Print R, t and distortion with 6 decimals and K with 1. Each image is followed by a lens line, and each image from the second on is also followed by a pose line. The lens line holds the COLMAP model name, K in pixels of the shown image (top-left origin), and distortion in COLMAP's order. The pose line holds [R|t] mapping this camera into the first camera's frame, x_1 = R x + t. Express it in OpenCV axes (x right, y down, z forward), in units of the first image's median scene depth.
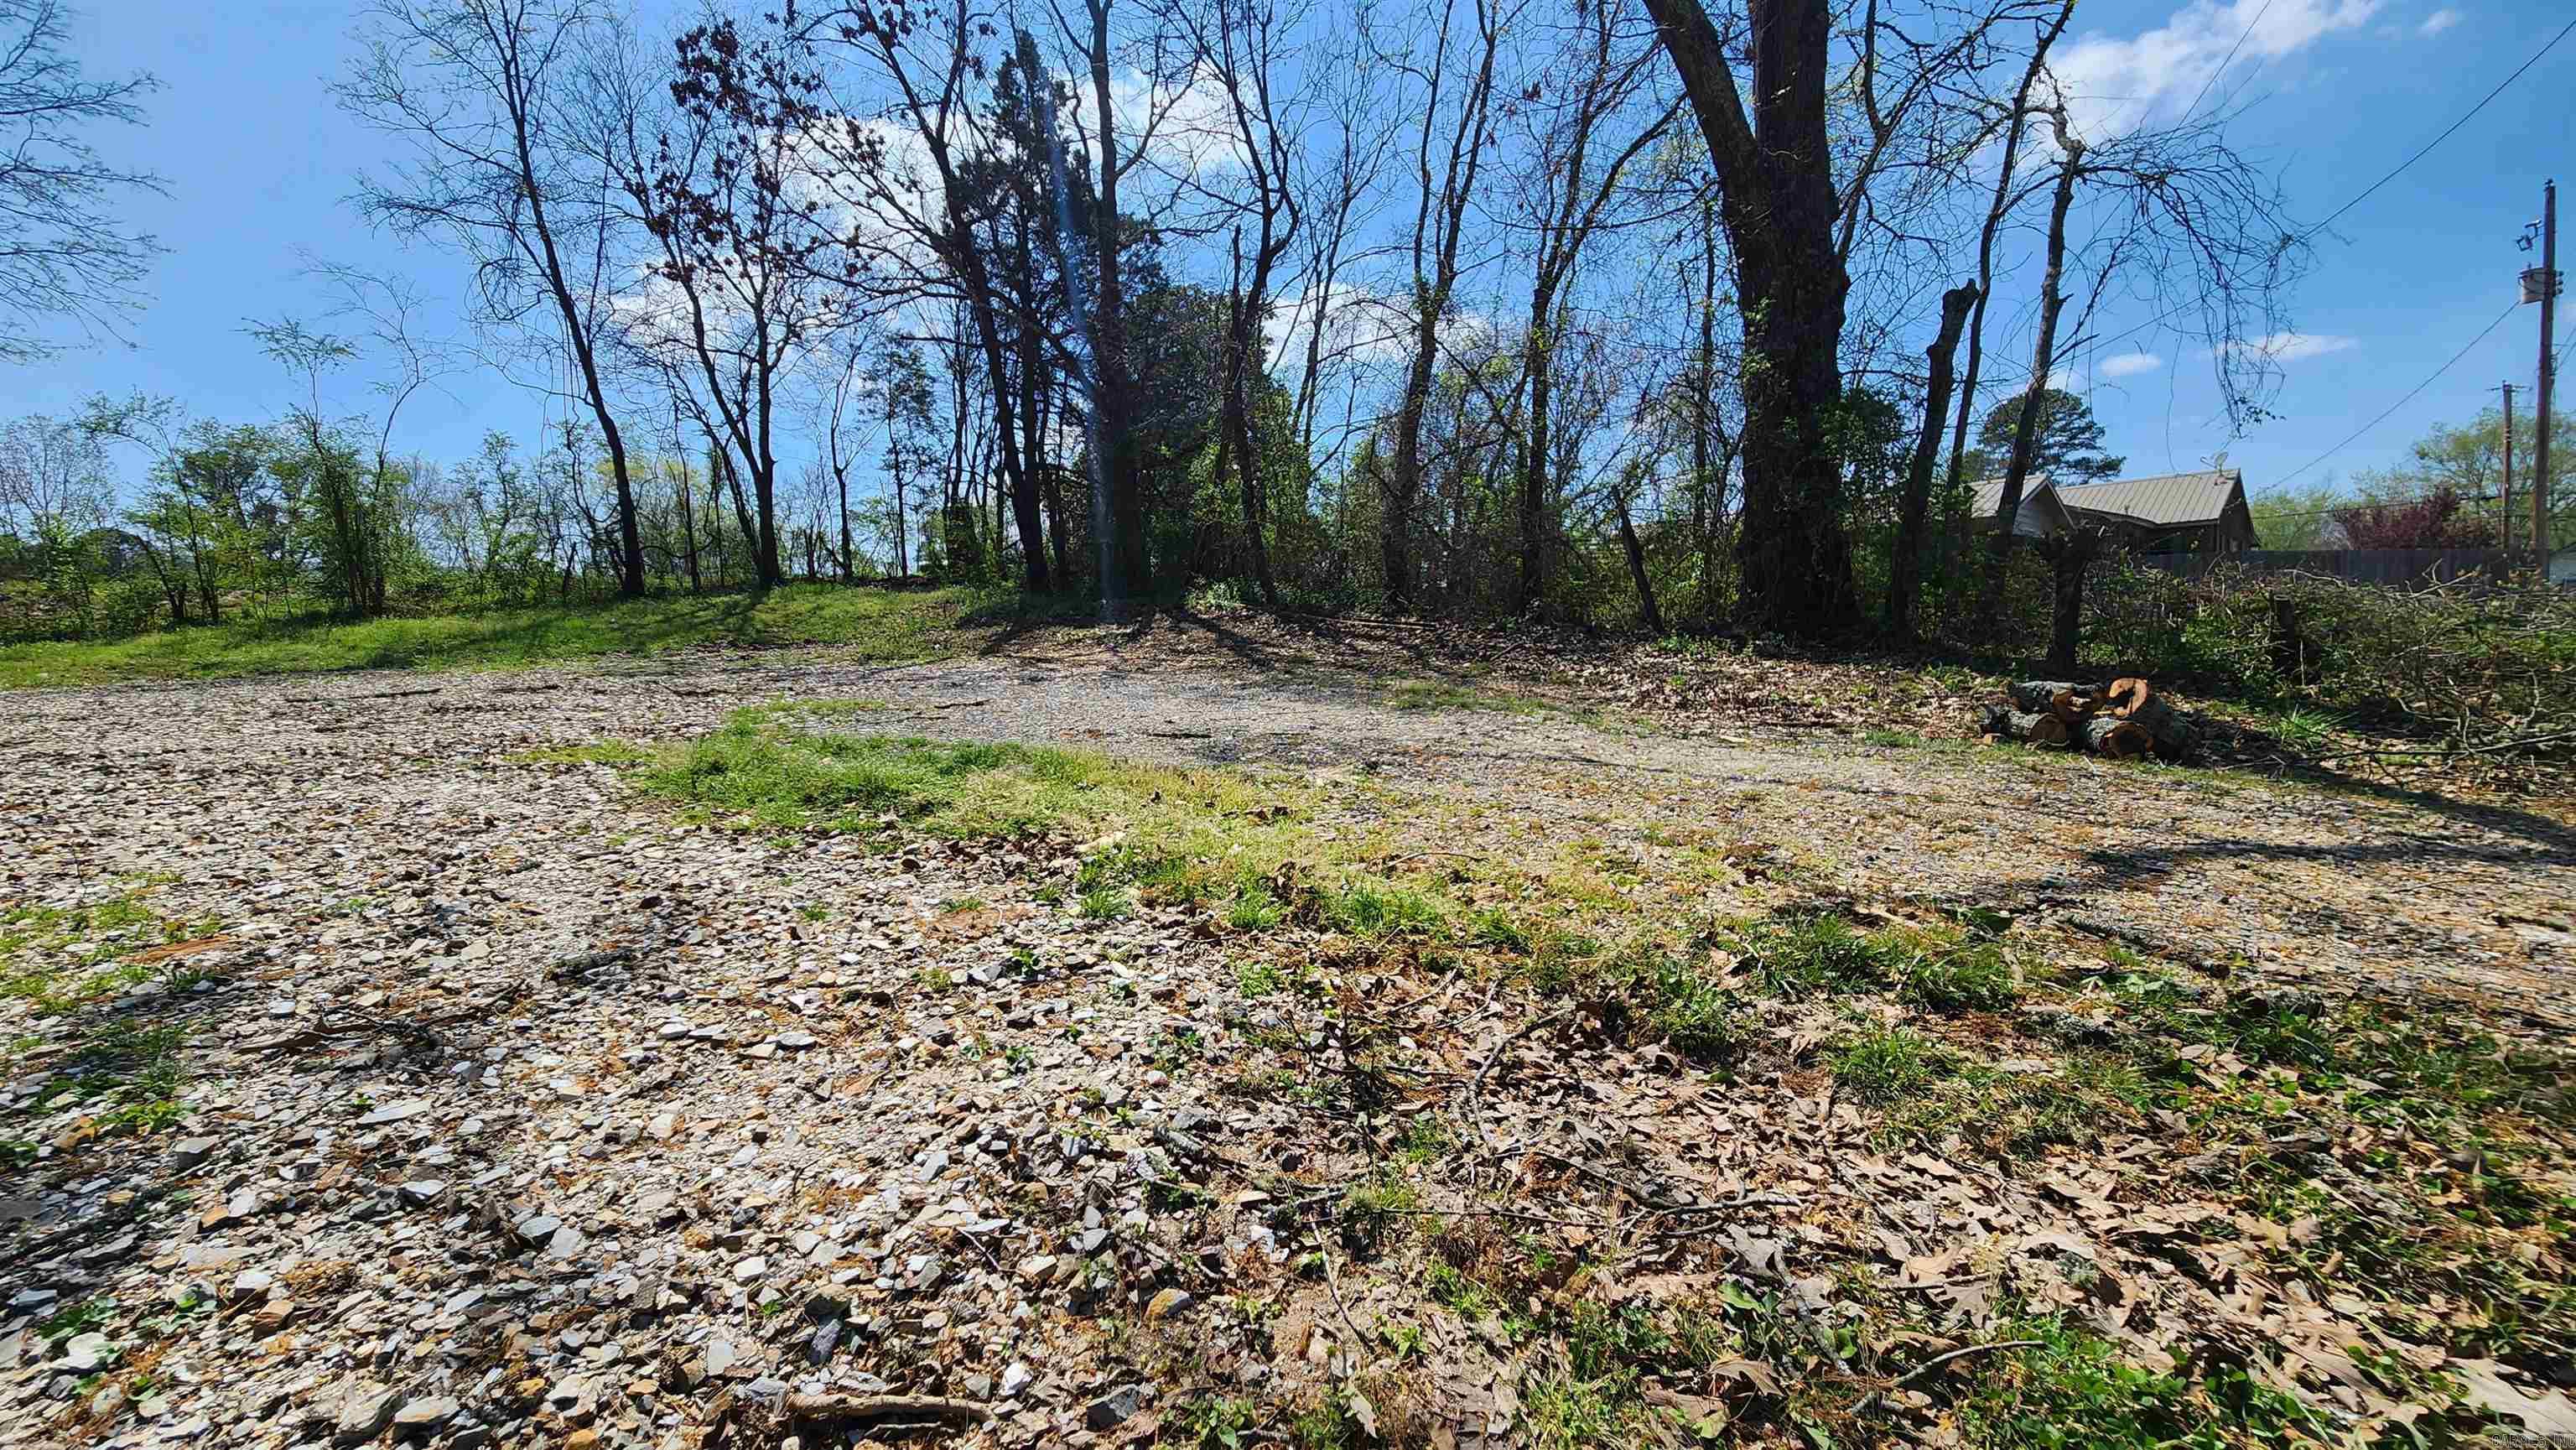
lens RADIAL K [[1059.1, 0, 1276.6], [0, 1059.1, 719.2], [0, 0, 1]] dist [0.006047, -0.003265]
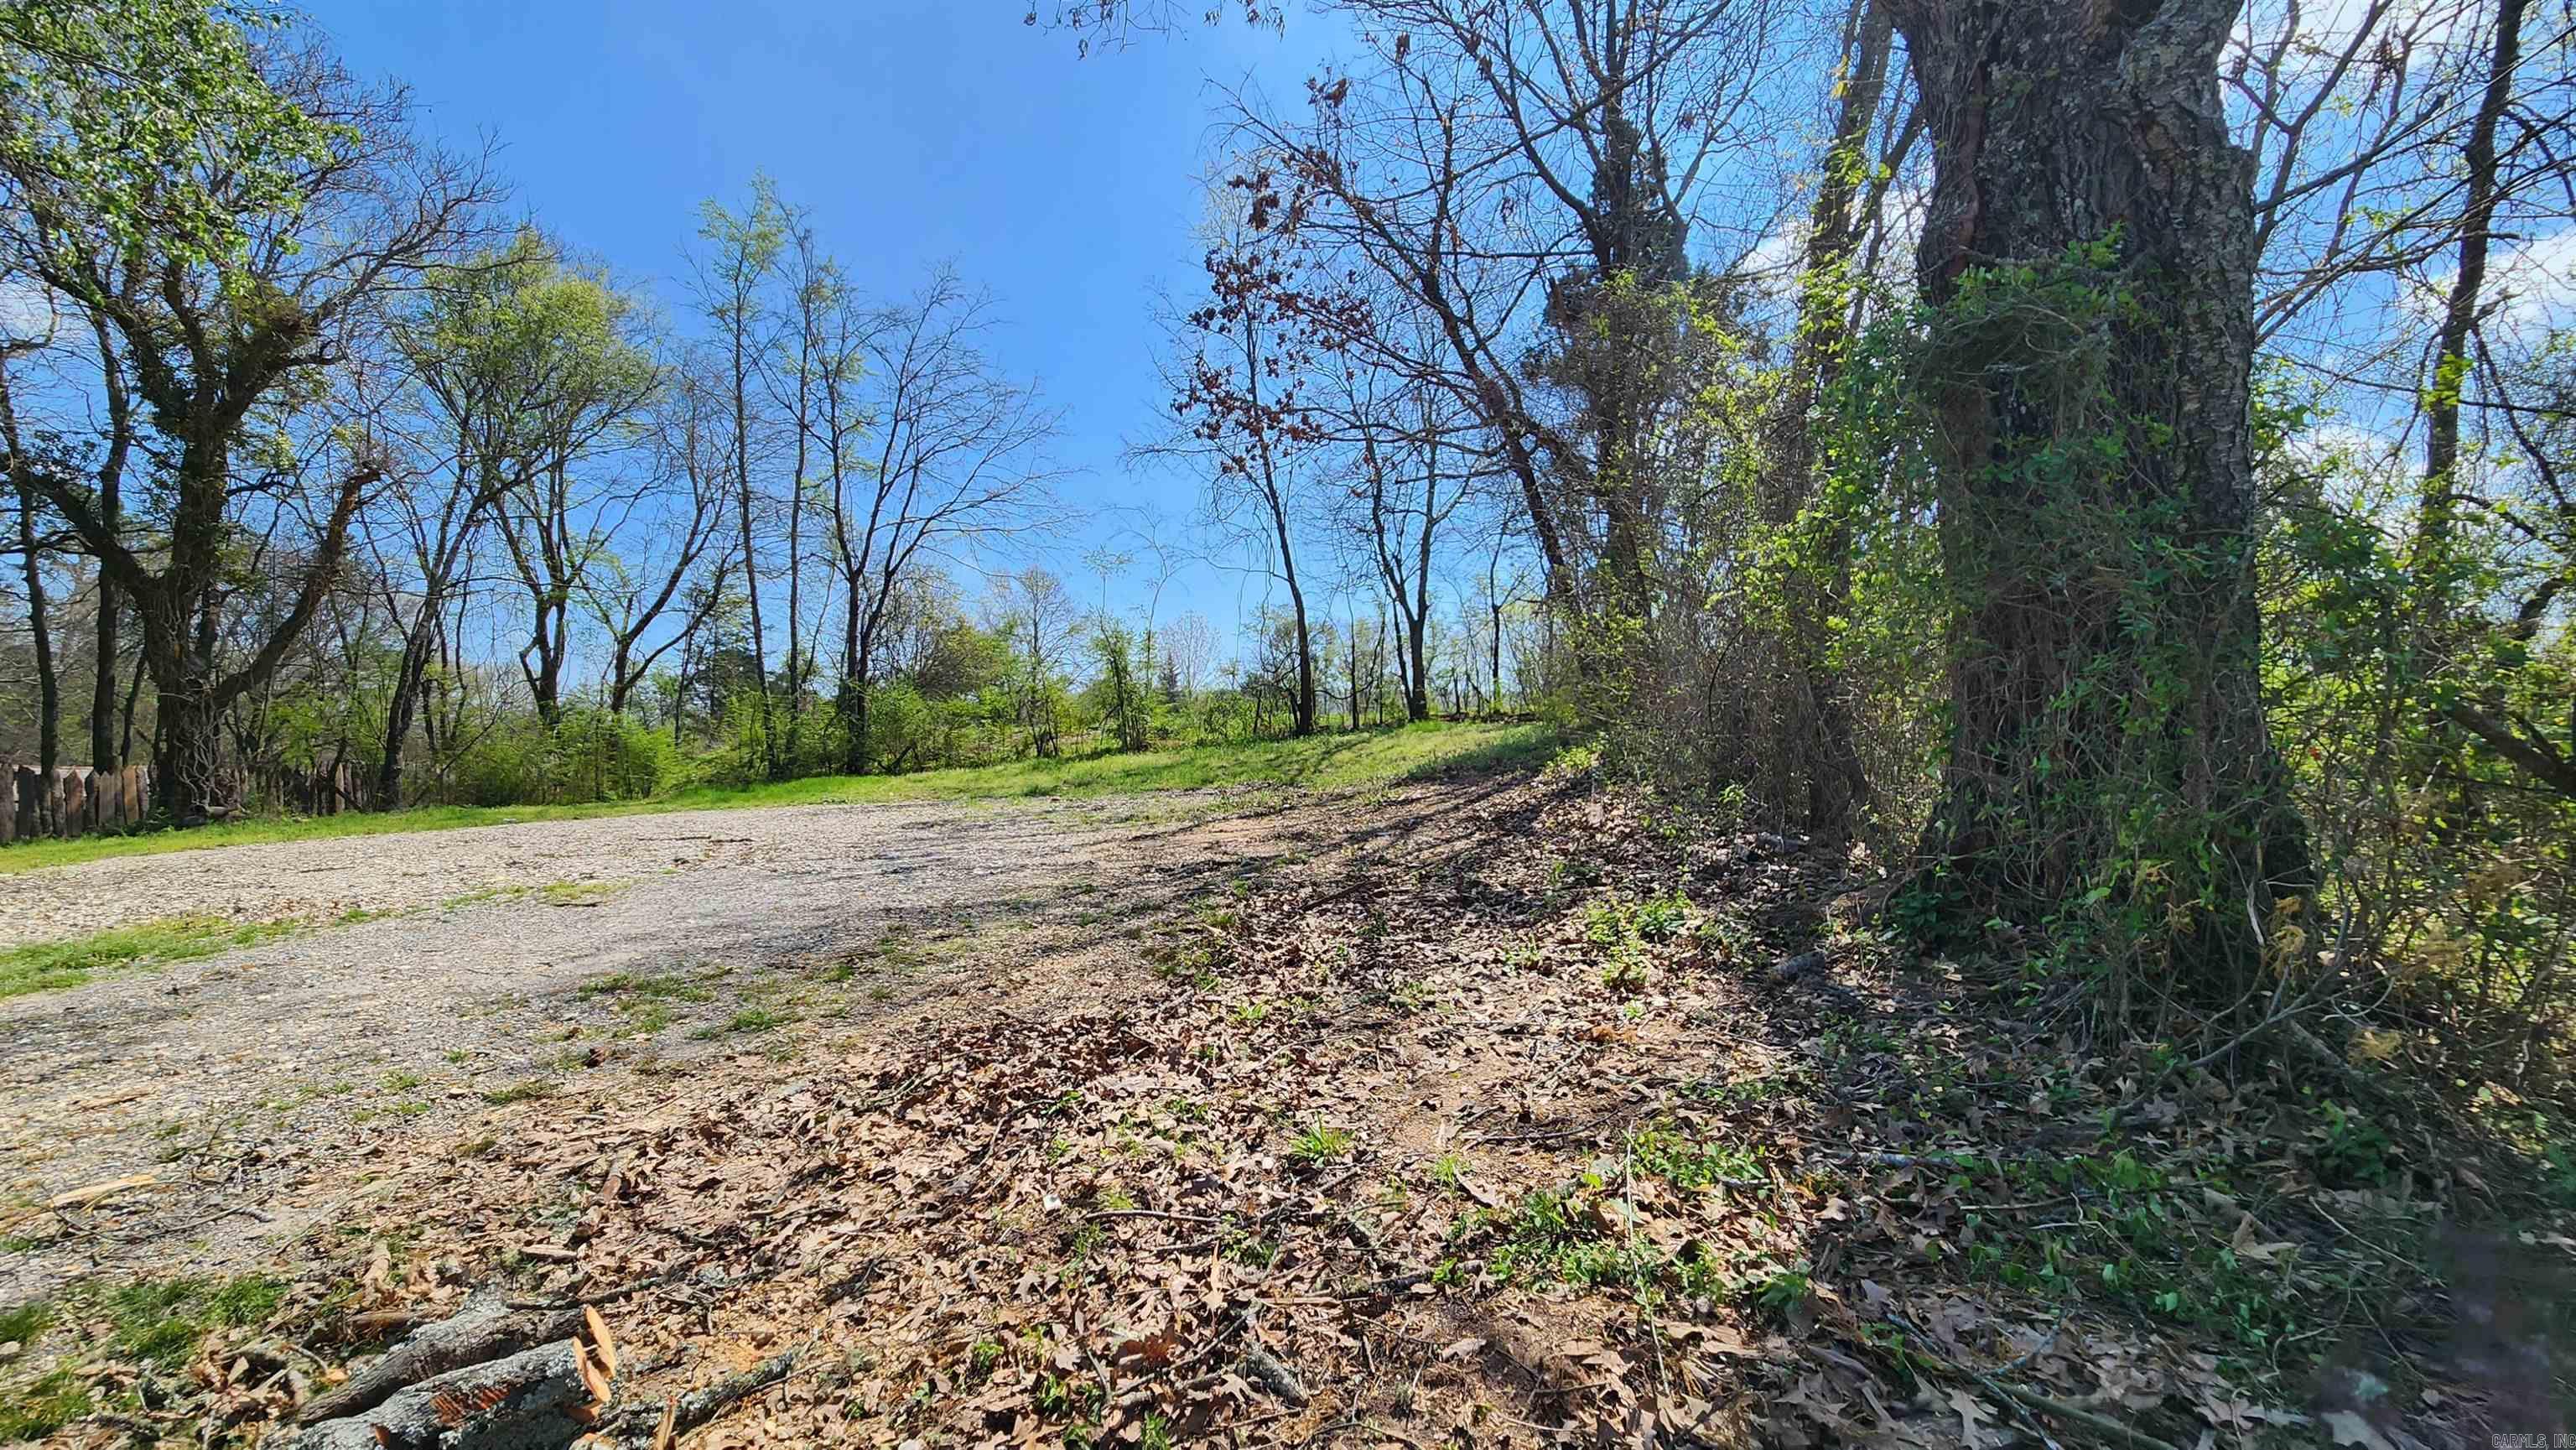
lens RADIAL K [[1059.1, 0, 1277.1], [0, 1059.1, 732.1], [0, 0, 1]] dist [0.006047, -0.003265]
pose [[0.655047, -0.001606, -0.755586, 0.641891], [-0.070897, 0.995455, -0.063579, -0.109264], [0.752254, 0.095216, 0.651957, 0.542166]]
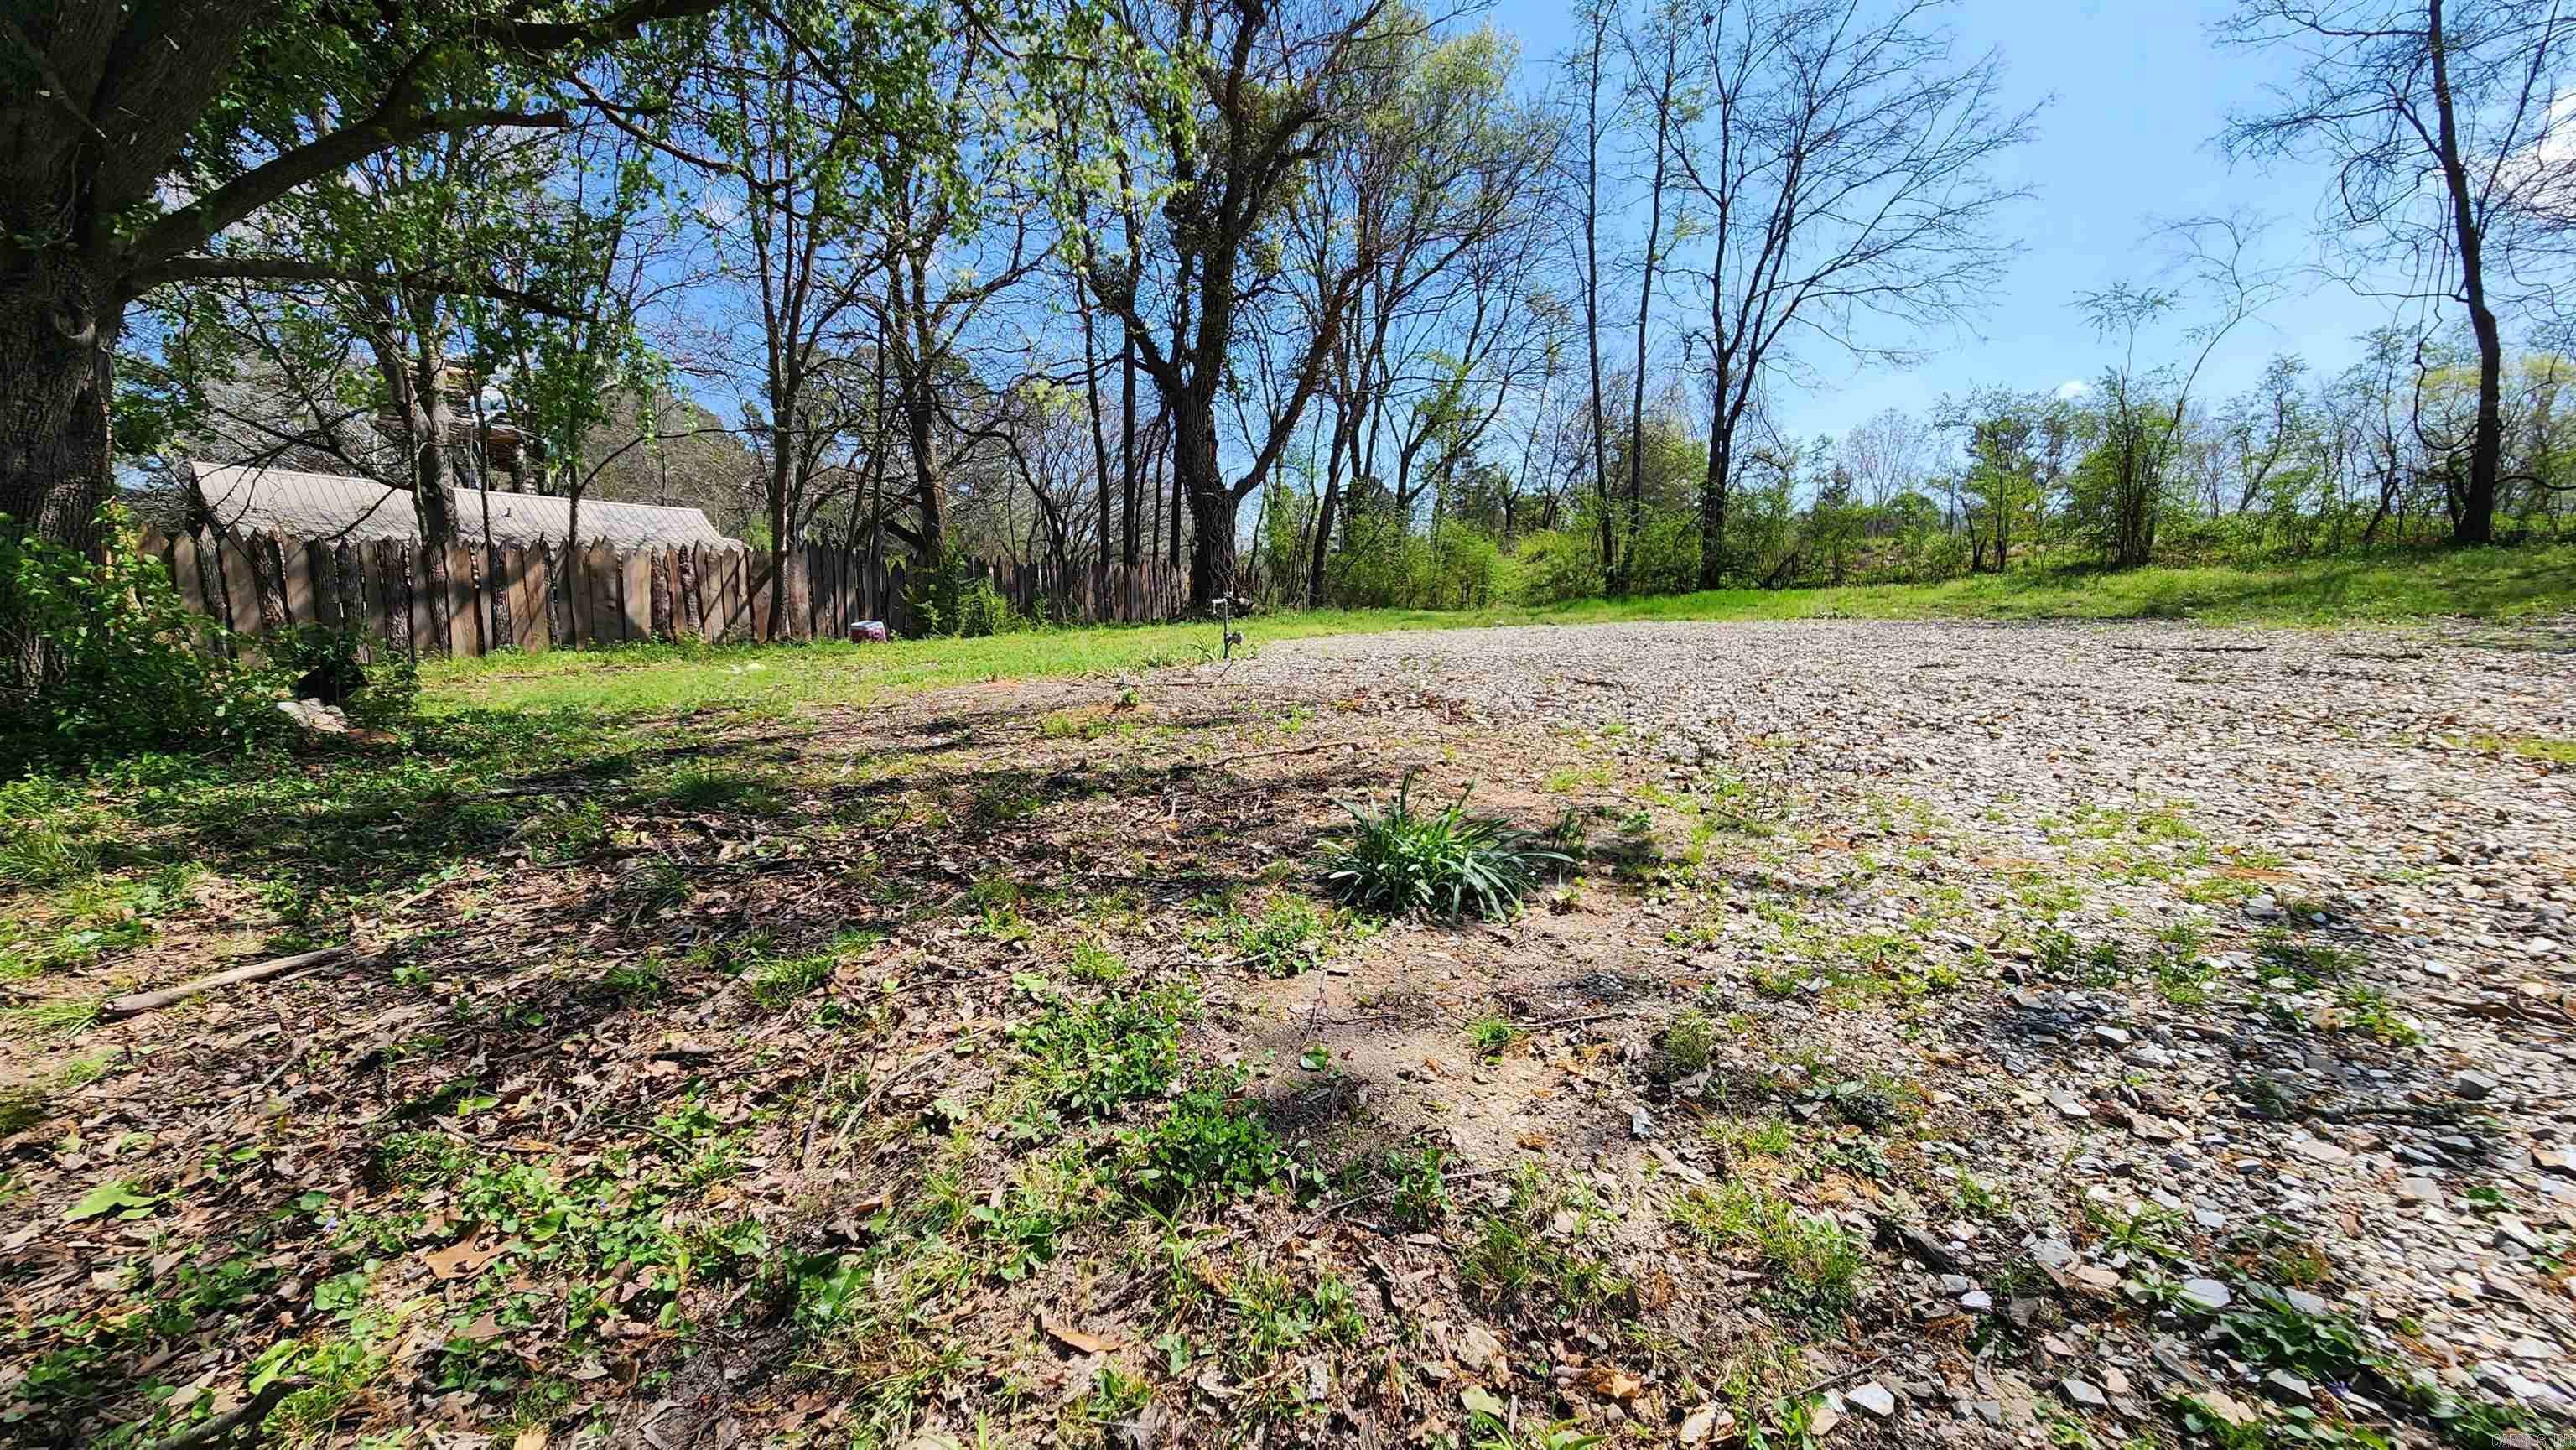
lens RADIAL K [[1059.1, 0, 1262.0], [0, 1059.1, 721.7], [0, 0, 1]] dist [0.006047, -0.003265]
pose [[0.199643, 0.150585, -0.968229, -0.030467], [-0.102261, 0.985927, 0.132252, 0.002387], [0.974518, 0.072608, 0.212233, -0.055915]]
